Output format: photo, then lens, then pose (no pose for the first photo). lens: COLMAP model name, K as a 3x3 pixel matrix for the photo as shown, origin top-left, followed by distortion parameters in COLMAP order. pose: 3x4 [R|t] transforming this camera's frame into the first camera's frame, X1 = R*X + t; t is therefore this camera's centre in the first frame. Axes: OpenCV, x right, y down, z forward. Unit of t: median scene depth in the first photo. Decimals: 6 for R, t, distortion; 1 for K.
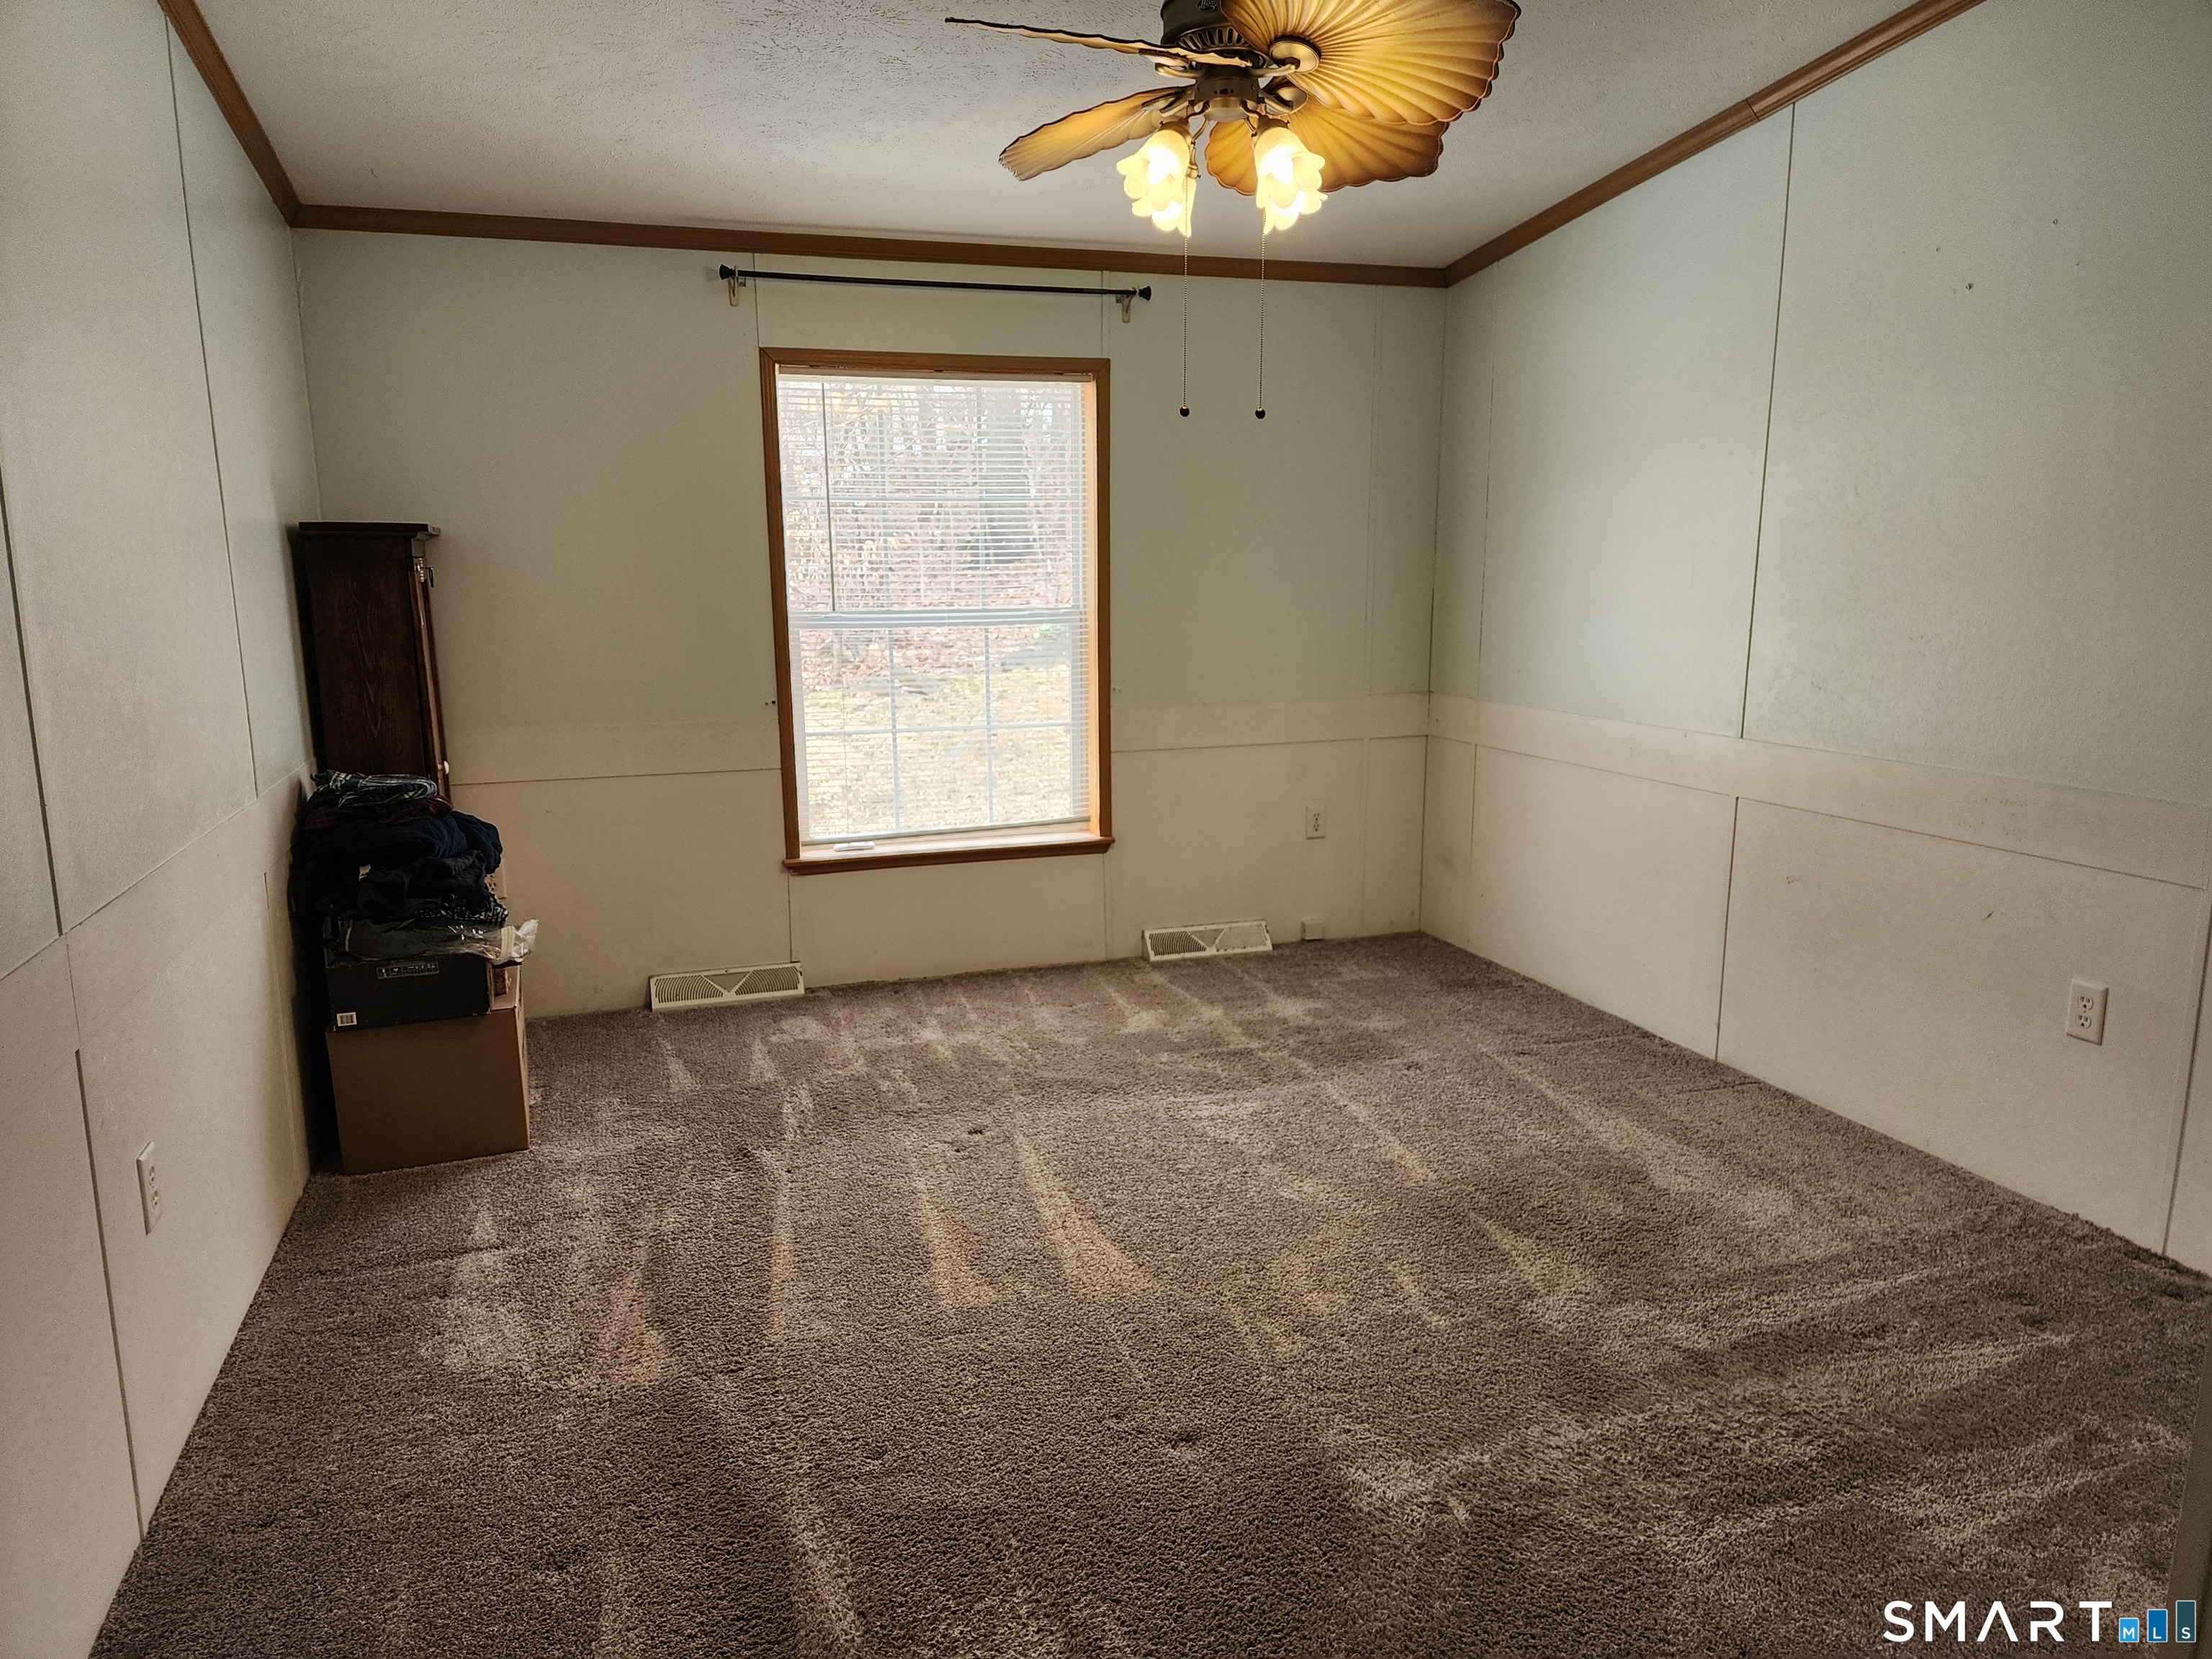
lens RADIAL K [[1484.8, 0, 1104.9], [0, 1484.8, 862.5], [0, 0, 1]] dist [0.099856, -0.112545]
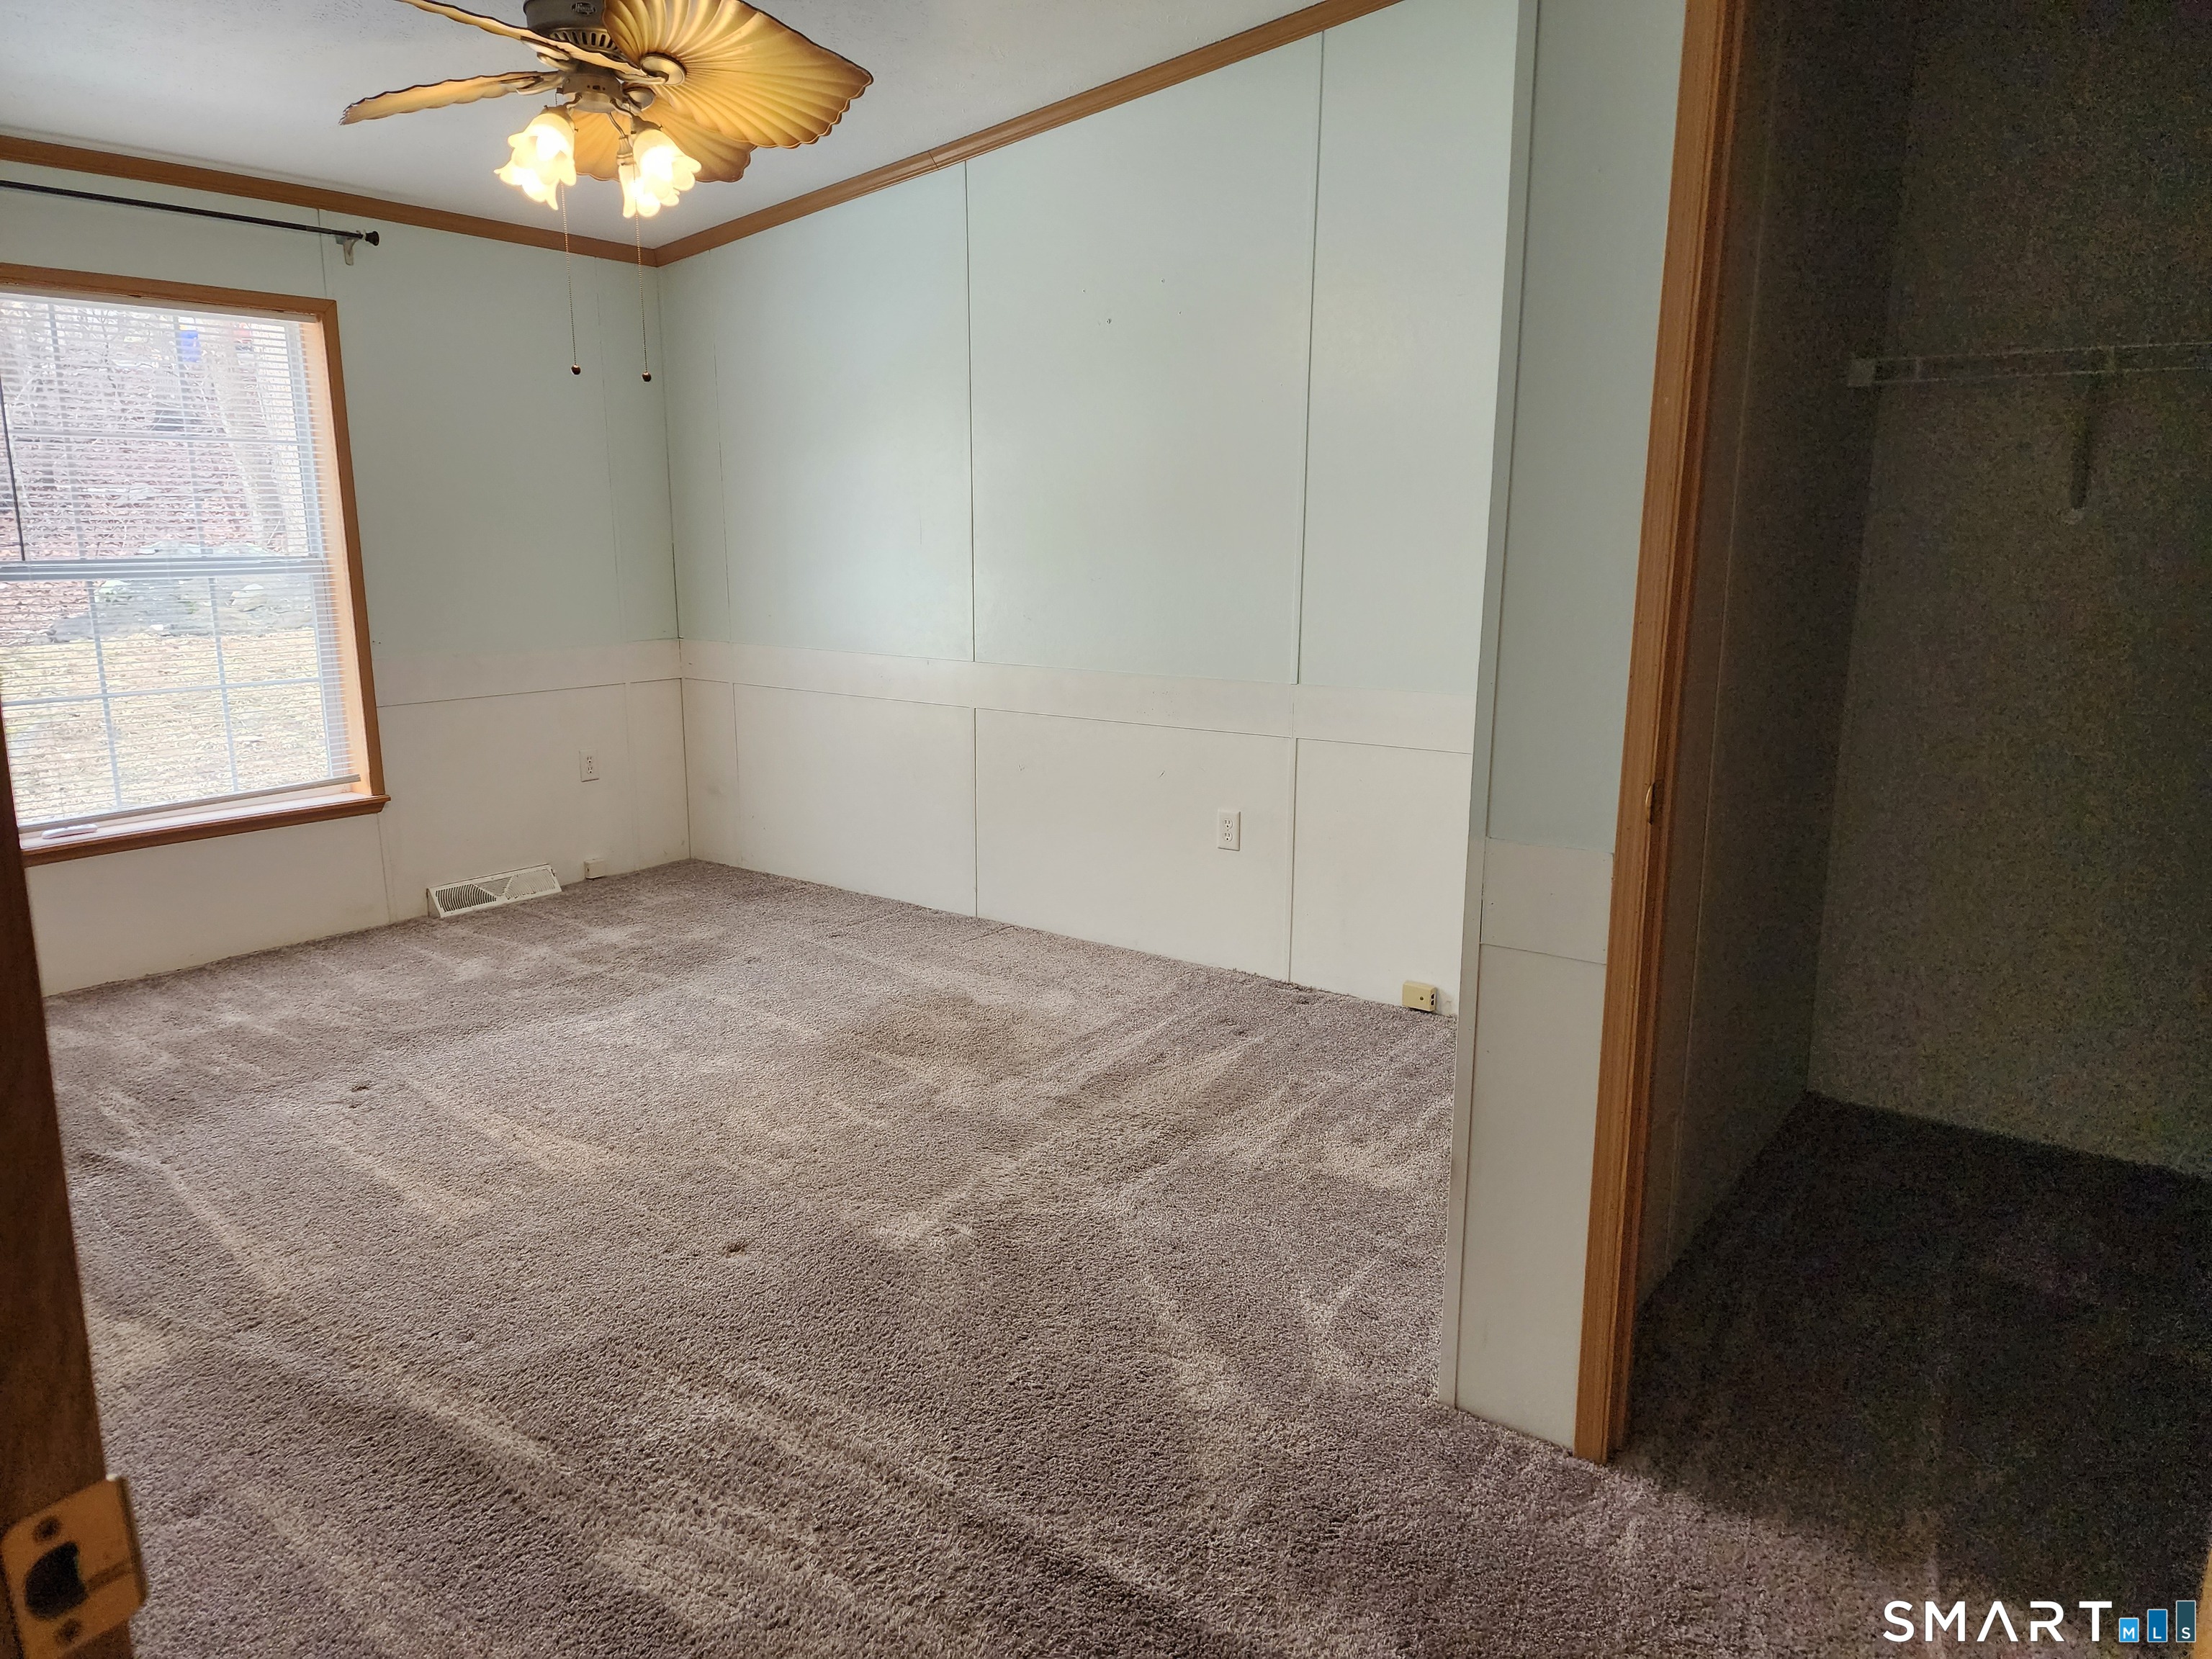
lens RADIAL K [[1483.0, 0, 1085.2], [0, 1483.0, 832.4], [0, 0, 1]] dist [0.104965, -0.064913]
pose [[0.821635, -0.110266, 0.559248, -0.237604], [0.111748, 0.993232, 0.031655, 0.036414], [-0.558953, 0.036486, 0.828396, -0.096816]]
